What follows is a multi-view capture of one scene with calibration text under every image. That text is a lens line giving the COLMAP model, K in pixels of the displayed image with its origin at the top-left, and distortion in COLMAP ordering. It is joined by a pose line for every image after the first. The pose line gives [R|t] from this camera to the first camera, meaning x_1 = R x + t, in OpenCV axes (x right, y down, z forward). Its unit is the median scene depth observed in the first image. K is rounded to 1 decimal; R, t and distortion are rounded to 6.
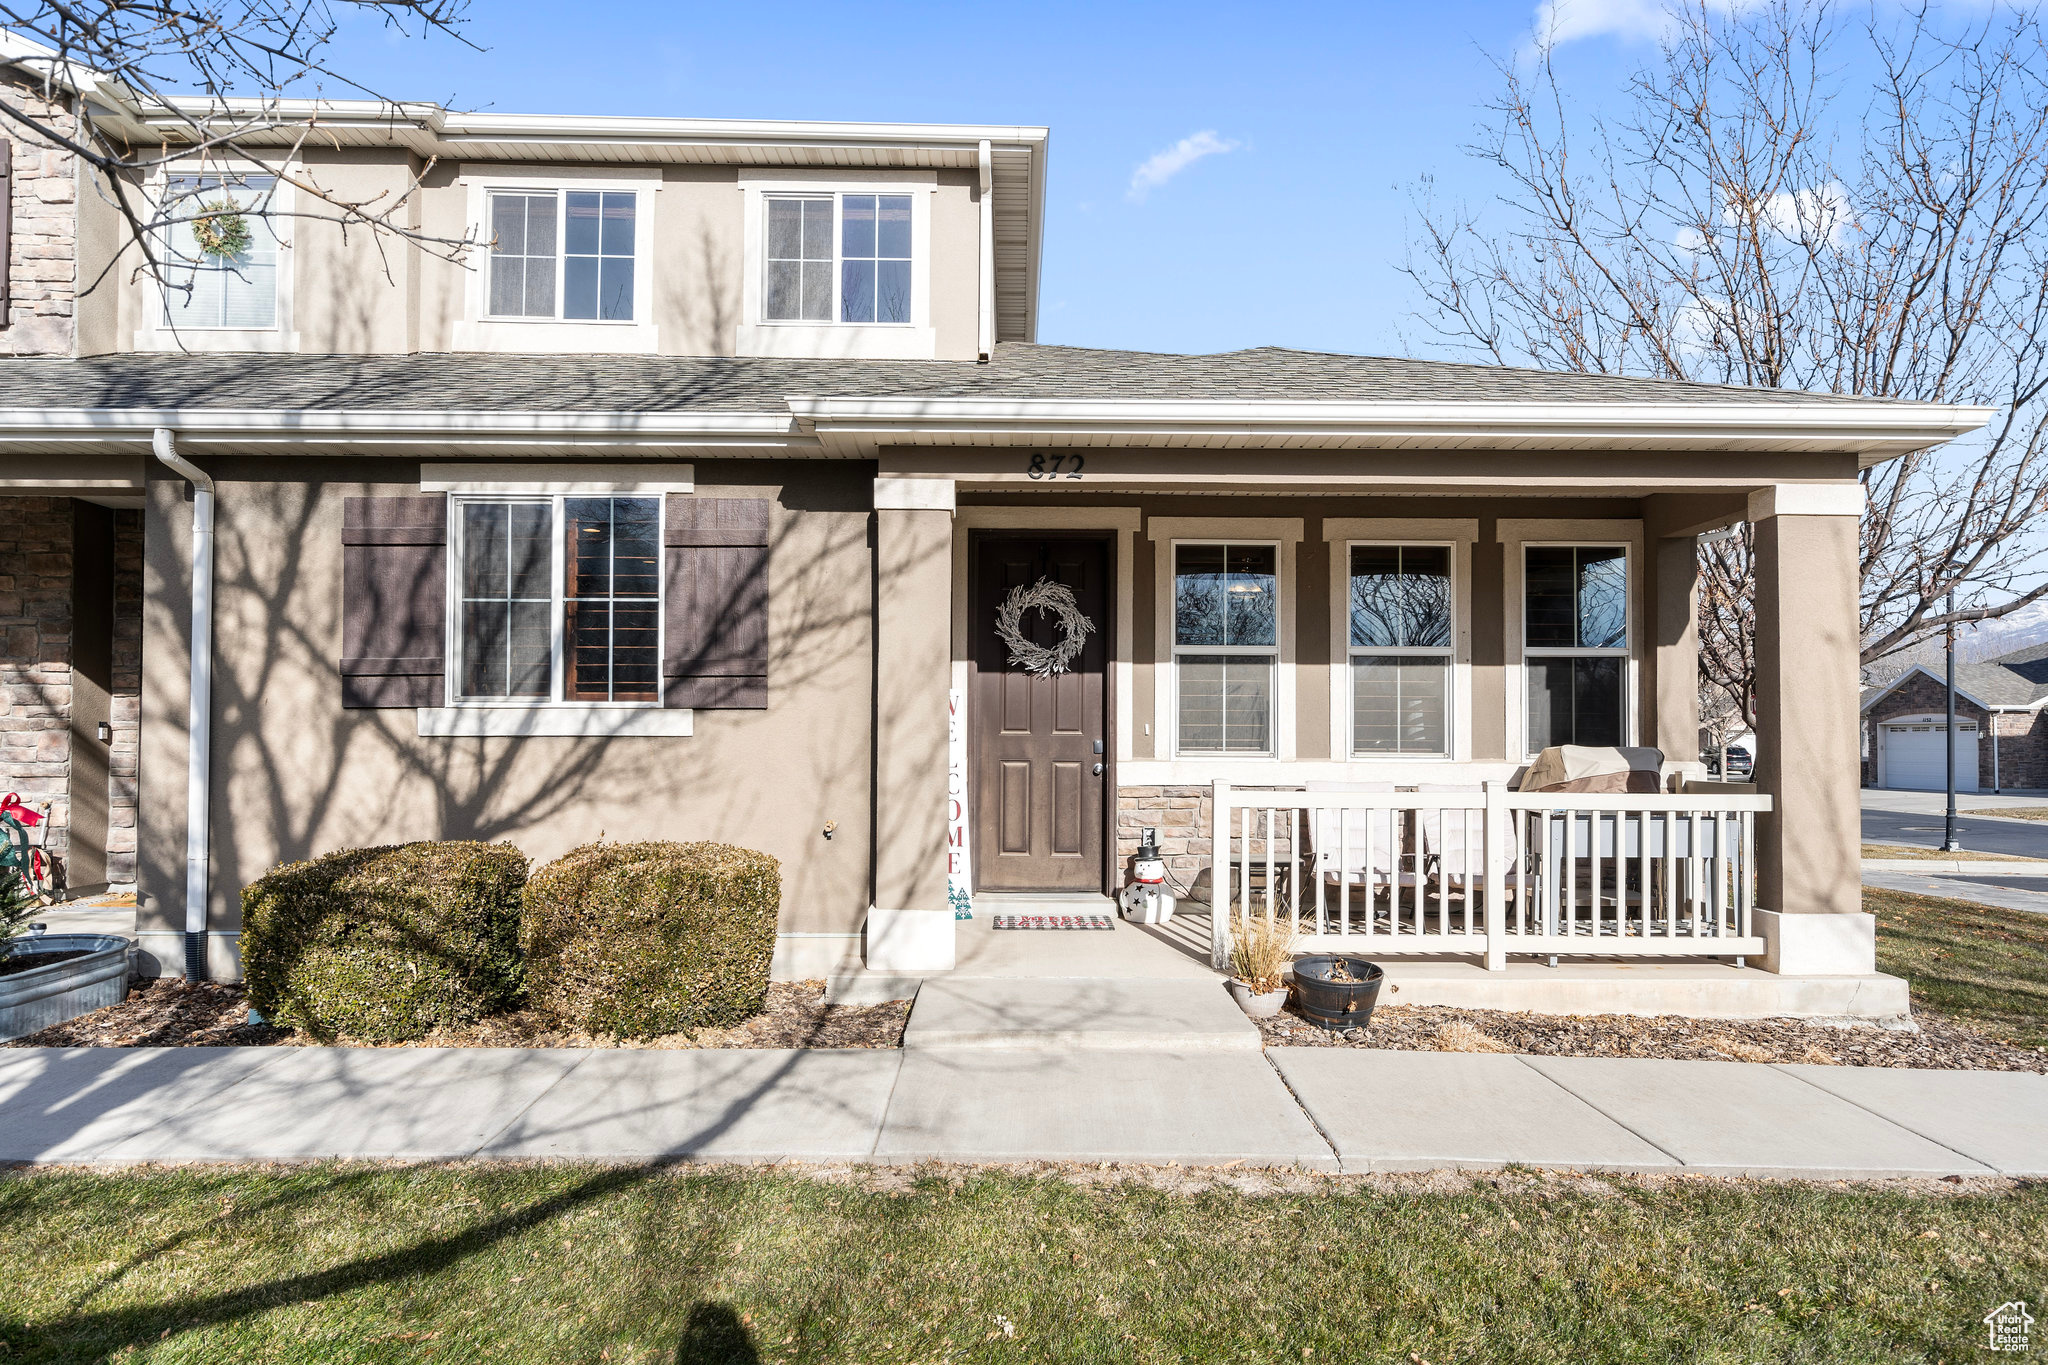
lens RADIAL K [[1213.8, 0, 1025.7], [0, 1213.8, 709.6], [0, 0, 1]] dist [-0.002283, 0.001339]
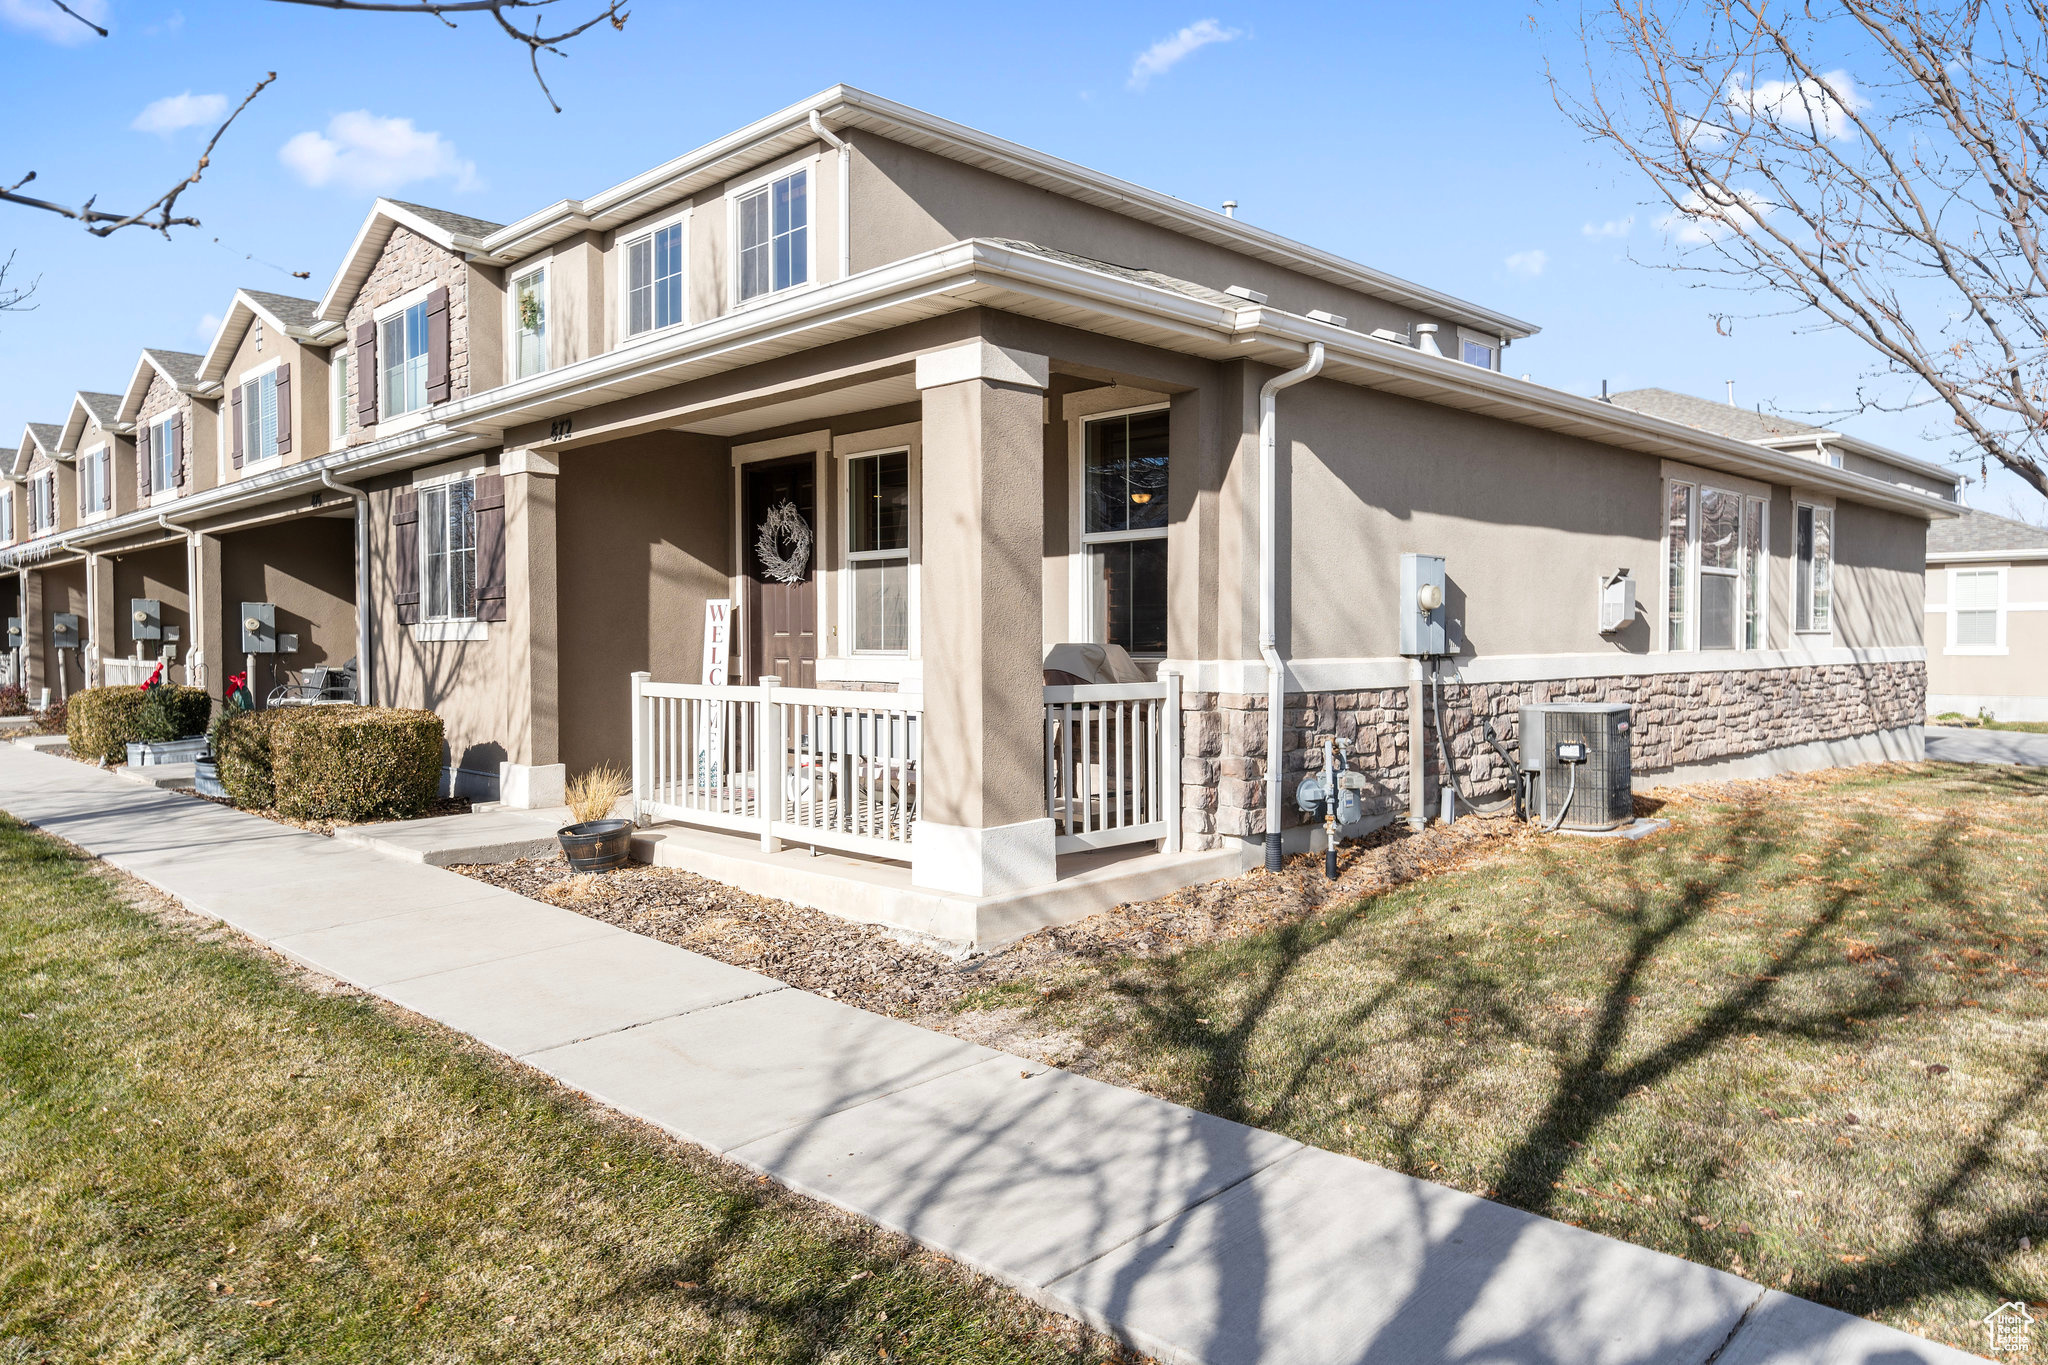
lens RADIAL K [[1328.0, 0, 1024.0], [0, 1328.0, 682.5], [0, 0, 1]] dist [-0.000912, -0.000183]
pose [[0.704803, 0.014422, -0.709256, 1.079880], [0.024812, 0.998680, 0.044964, 0.013860], [0.708969, -0.049289, 0.703515, 0.265026]]
